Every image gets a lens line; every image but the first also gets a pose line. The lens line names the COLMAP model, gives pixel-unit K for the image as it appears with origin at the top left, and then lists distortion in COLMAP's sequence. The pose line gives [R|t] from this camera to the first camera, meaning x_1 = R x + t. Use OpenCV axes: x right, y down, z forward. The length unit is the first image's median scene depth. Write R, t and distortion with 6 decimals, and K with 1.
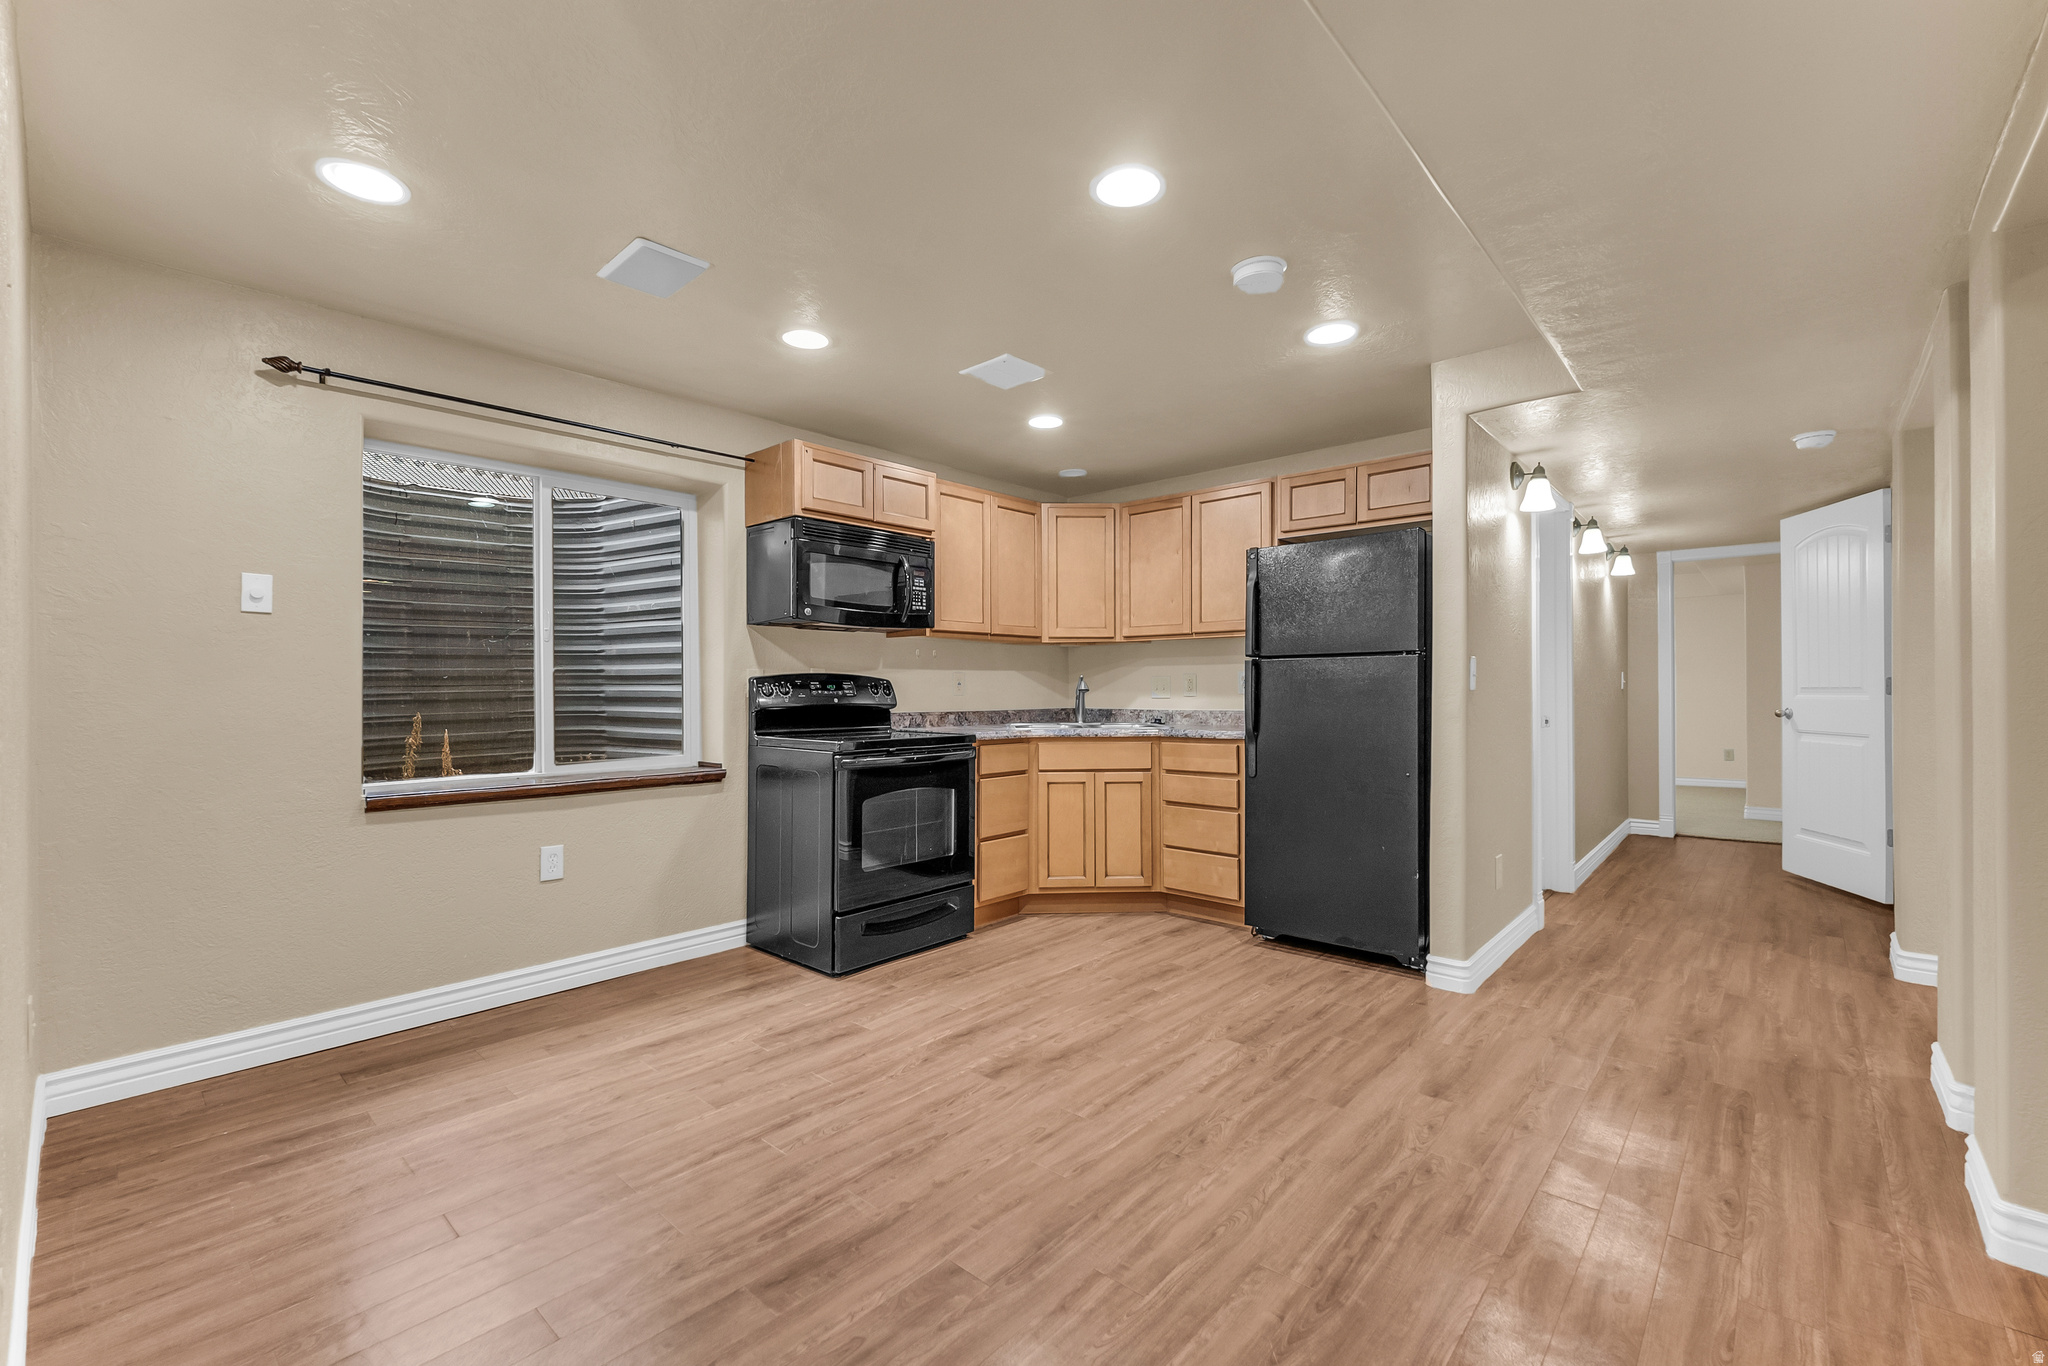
lens RADIAL K [[892.2, 0, 1019.8], [0, 892.2, 687.5], [0, 0, 1]] dist [0.008798, -0.001451]
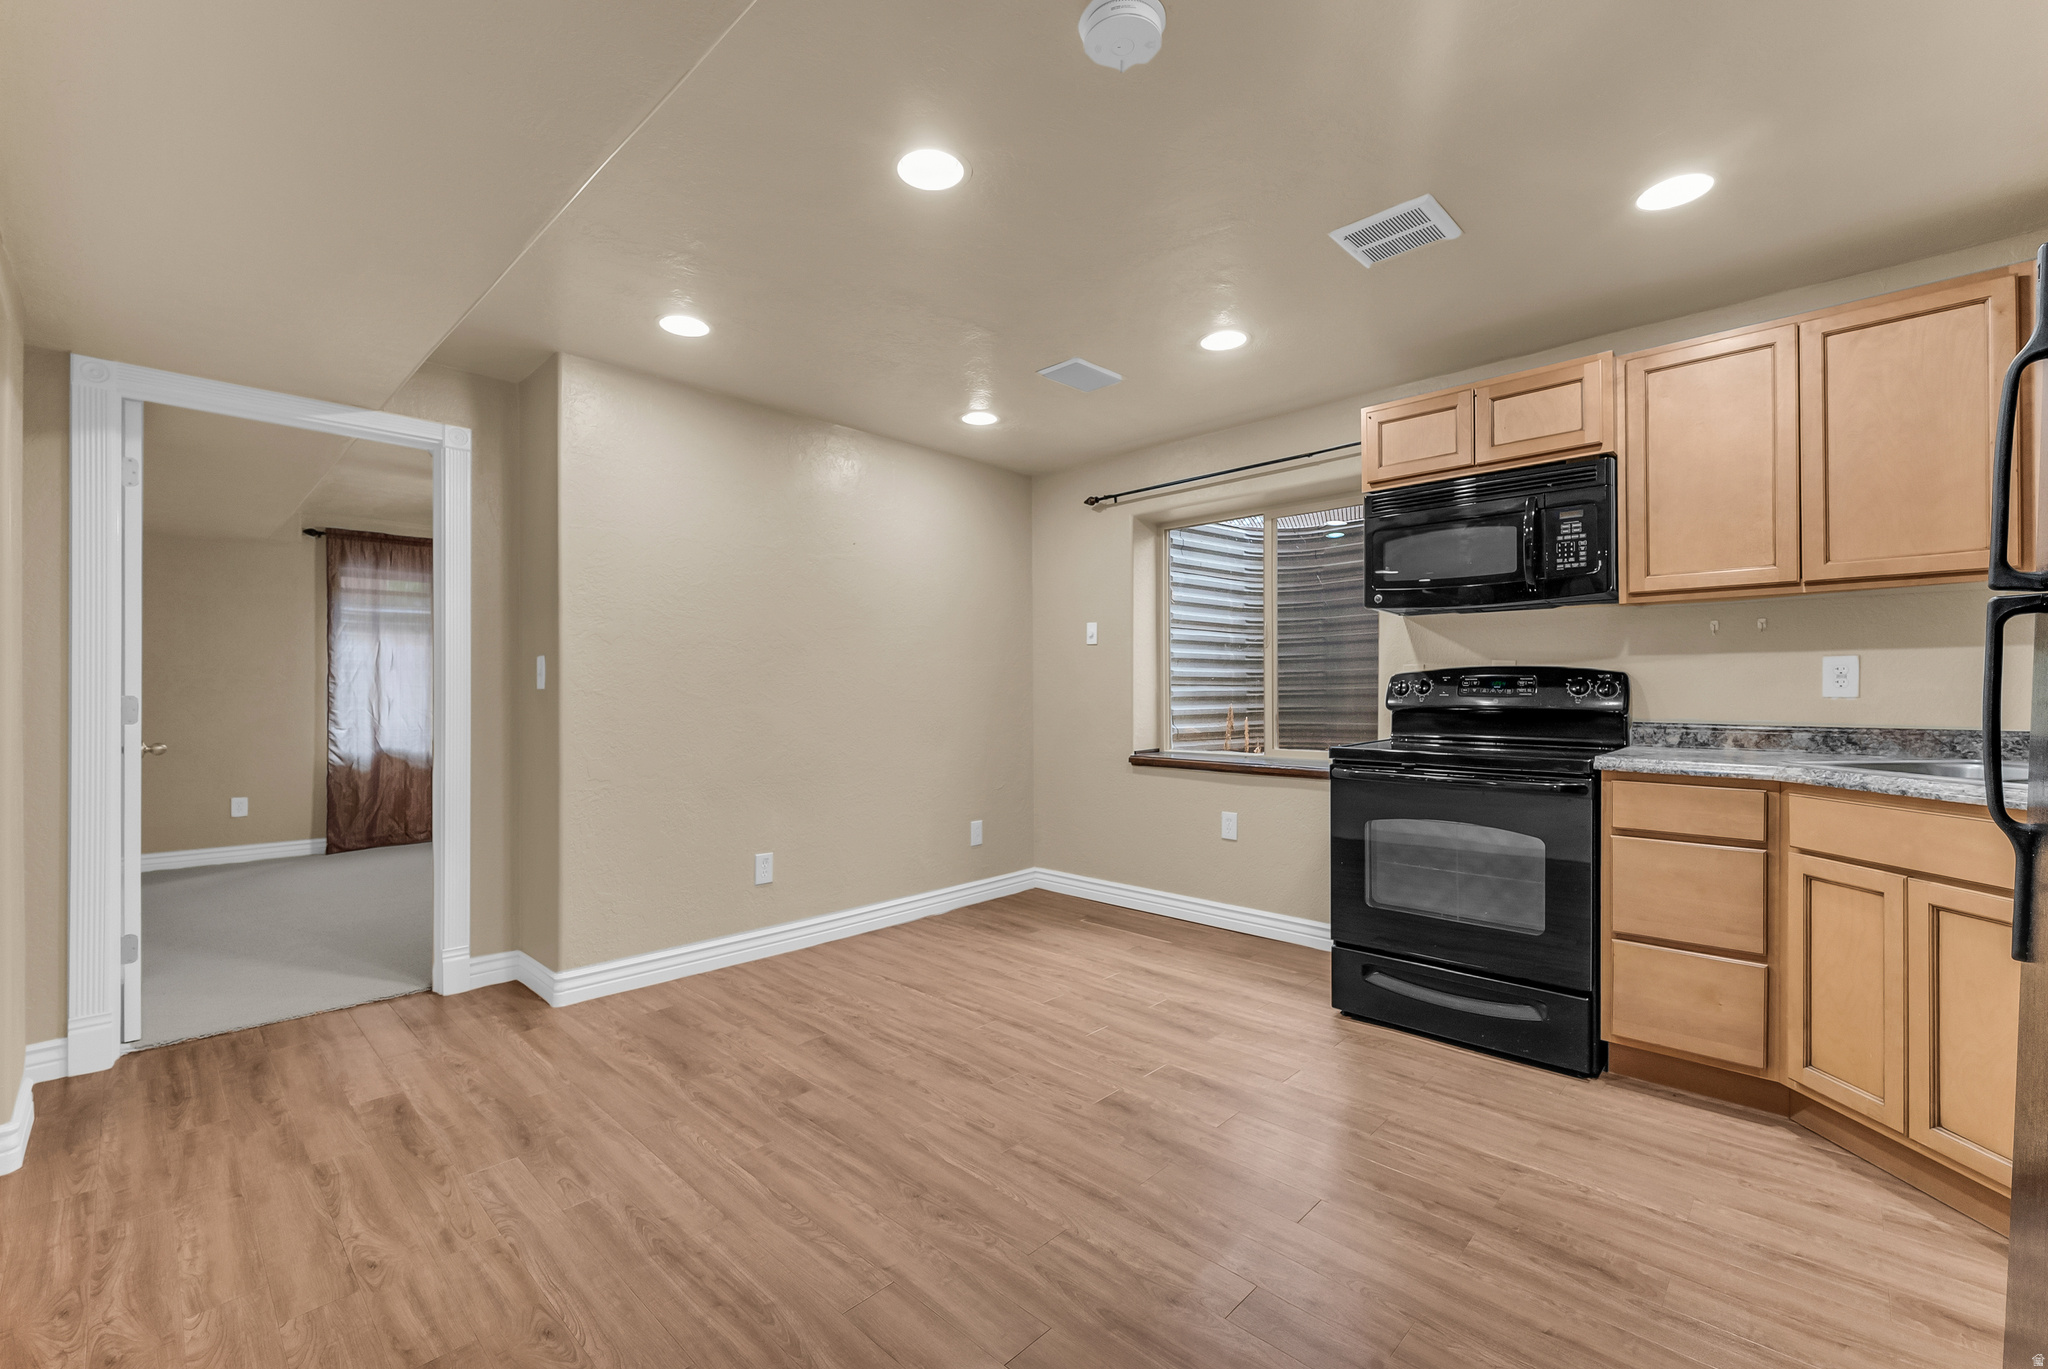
lens RADIAL K [[892.2, 0, 1031.8], [0, 892.2, 691.0], [0, 0, 1]] dist [0.008798, -0.001451]
pose [[-0.063008, 0.006977, -0.997989, 0.608128], [0.006315, 0.999958, 0.006592, -0.002298], [0.997993, -0.005887, -0.063049, 0.658792]]
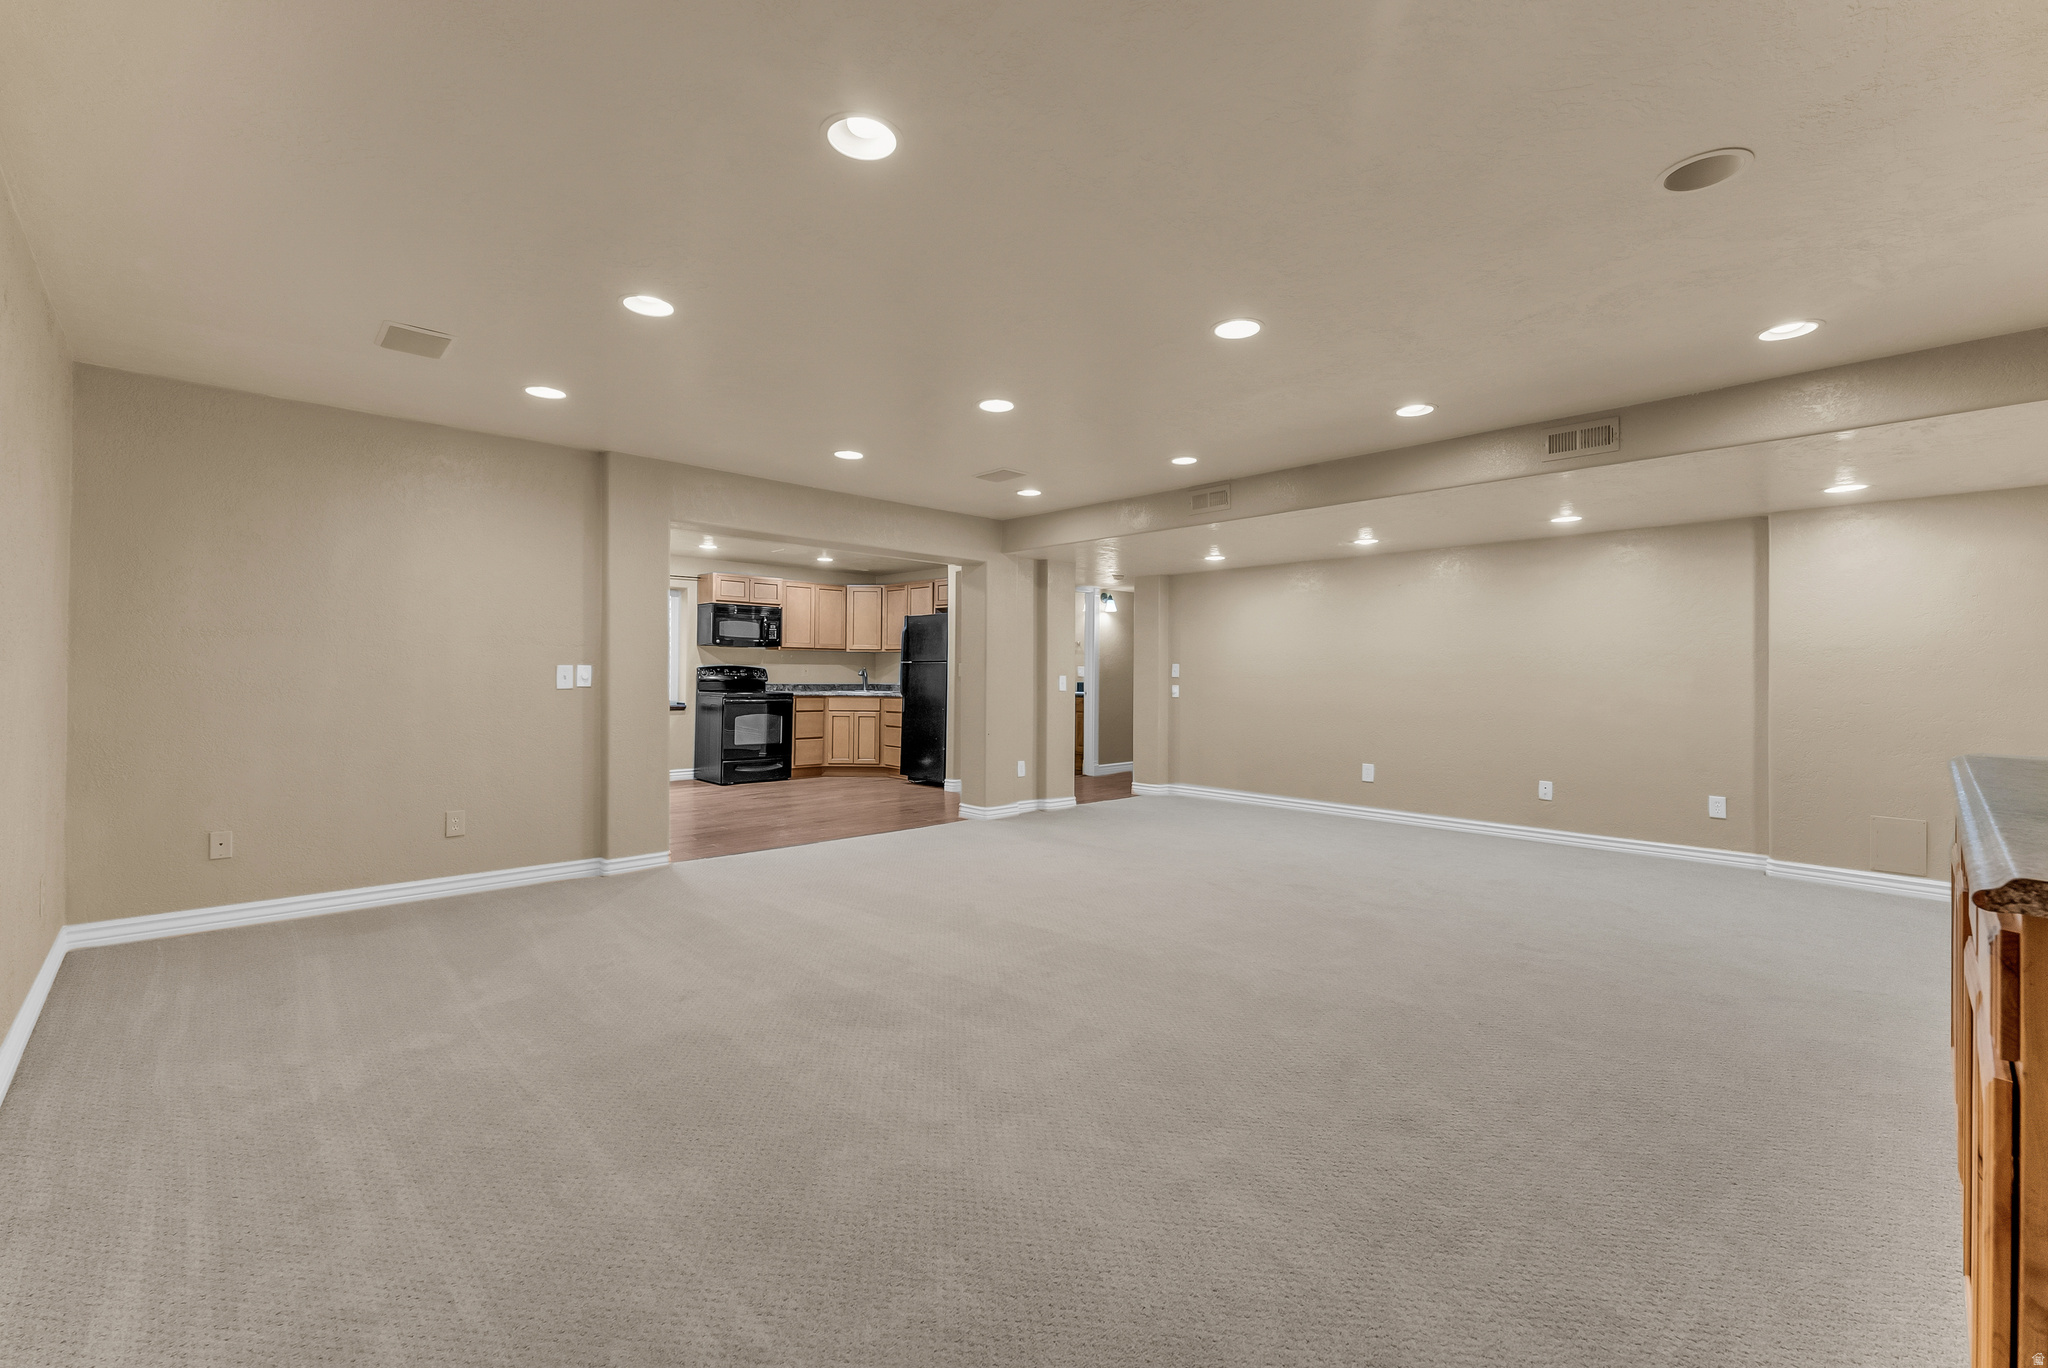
lens RADIAL K [[892.2, 0, 1025.6], [0, 892.2, 671.5], [0, 0, 1]] dist [0.008798, -0.001451]
pose [[0.995147, 0.012130, -0.097647, 0.793483], [-0.012217, 0.999925, -0.000290, -0.010637], [0.097636, 0.001481, 0.995221, -1.279384]]
